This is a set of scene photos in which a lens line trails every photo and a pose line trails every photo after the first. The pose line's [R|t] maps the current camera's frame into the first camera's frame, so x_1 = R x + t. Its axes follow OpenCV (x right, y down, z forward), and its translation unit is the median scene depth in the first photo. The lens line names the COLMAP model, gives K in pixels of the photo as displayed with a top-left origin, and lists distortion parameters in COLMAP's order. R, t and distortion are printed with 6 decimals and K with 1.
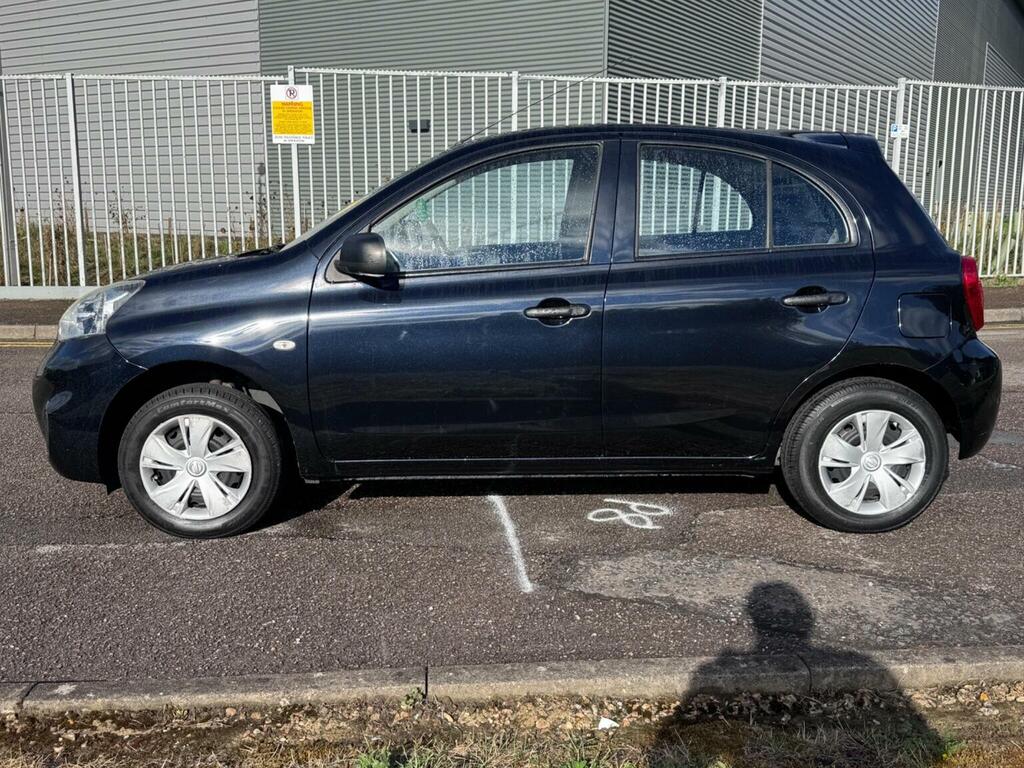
lens RADIAL K [[1014.1, 0, 512.0], [0, 1014.1, 384.0], [0, 0, 1]] dist [0.164614, -0.300540]
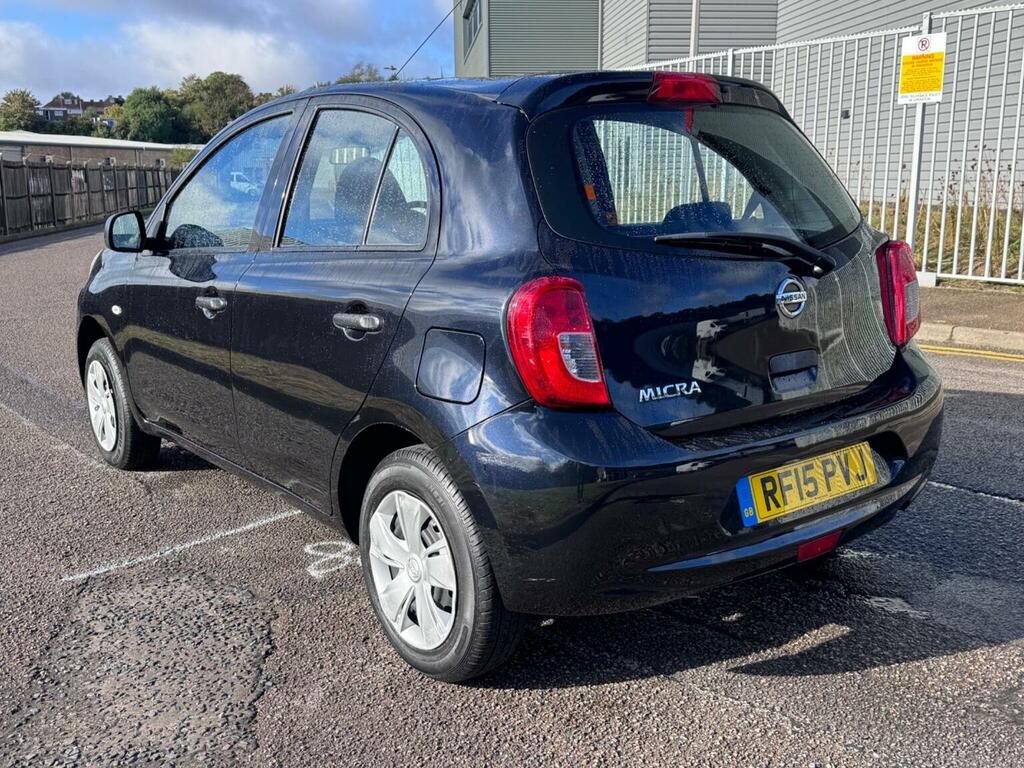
lens RADIAL K [[1014.1, 0, 512.0], [0, 1014.1, 384.0], [0, 0, 1]] dist [0.164614, -0.300540]
pose [[0.600399, 0.154476, -0.784639, 0.861271], [-0.131373, 0.986888, 0.093768, -0.111168], [0.788836, 0.046783, 0.612821, 0.608853]]
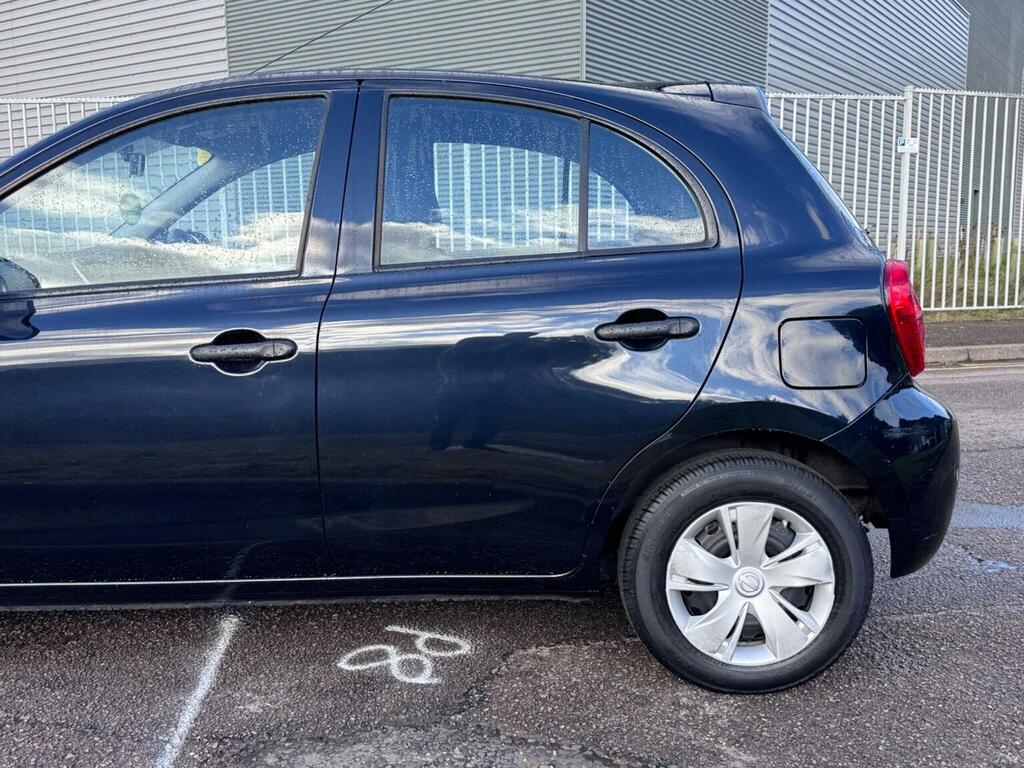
lens RADIAL K [[1014.1, 0, 512.0], [0, 1014.1, 384.0], [0, 0, 1]] dist [0.164614, -0.300540]
pose [[0.999089, -0.009481, -0.041619, 0.220815], [0.007804, 0.999158, -0.040270, -0.021966], [0.041966, 0.039908, 0.998322, 0.340912]]
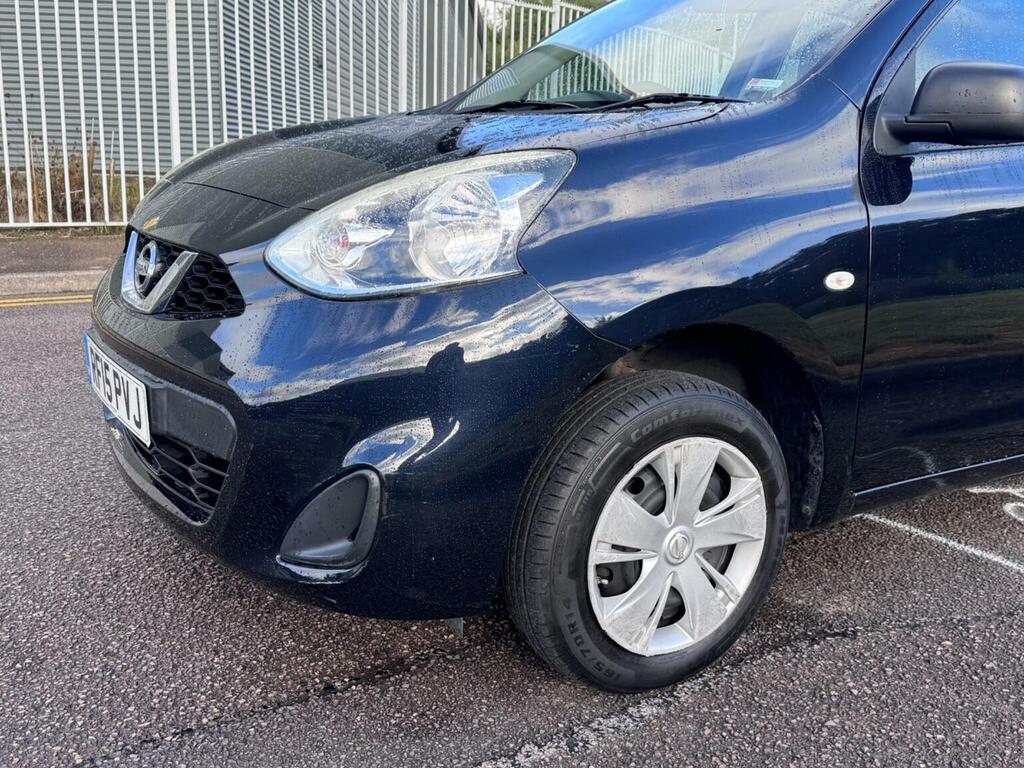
lens RADIAL K [[1014.1, 0, 512.0], [0, 1014.1, 384.0], [0, 0, 1]] dist [0.164614, -0.300540]
pose [[0.853329, -0.090314, 0.513492, -0.577452], [0.064401, 0.995599, 0.068084, -0.029867], [-0.517381, -0.025029, 0.855389, 0.599865]]
